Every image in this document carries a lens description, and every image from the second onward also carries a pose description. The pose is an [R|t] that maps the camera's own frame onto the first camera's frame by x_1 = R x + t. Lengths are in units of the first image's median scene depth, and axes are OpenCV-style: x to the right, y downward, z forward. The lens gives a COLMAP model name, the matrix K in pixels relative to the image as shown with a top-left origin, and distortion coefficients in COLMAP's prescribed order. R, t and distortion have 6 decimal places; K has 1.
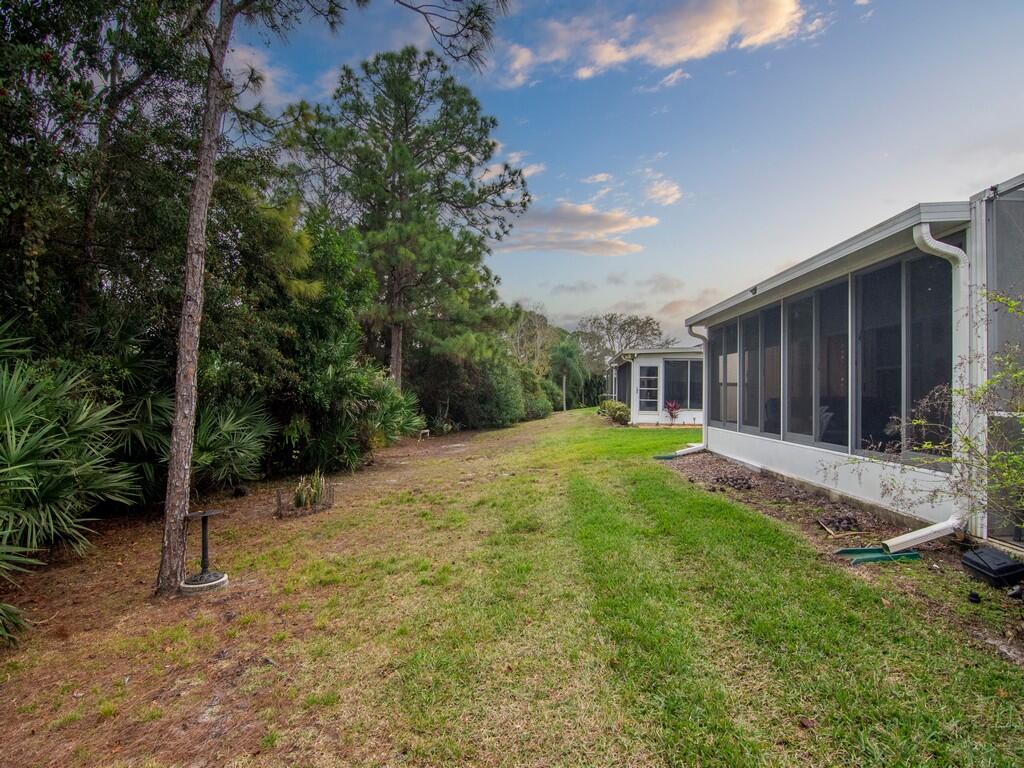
lens RADIAL K [[502.6, 0, 512.3], [0, 502.6, 381.9], [0, 0, 1]] dist [0.002022, -0.010371]
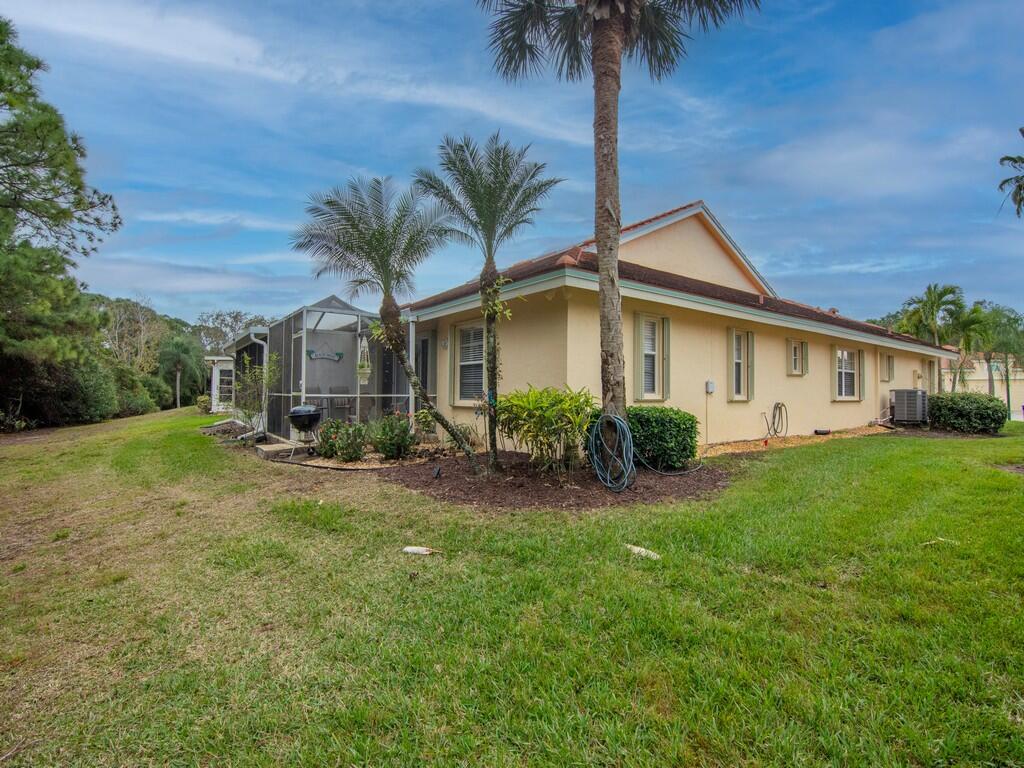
lens RADIAL K [[502.6, 0, 512.3], [0, 502.6, 381.9], [0, 0, 1]] dist [0.002022, -0.010371]
pose [[0.784778, 0.006309, 0.619745, 0.029151], [-0.009788, 0.999950, 0.002216, -0.007152], [-0.619700, -0.007805, 0.784800, -0.453793]]
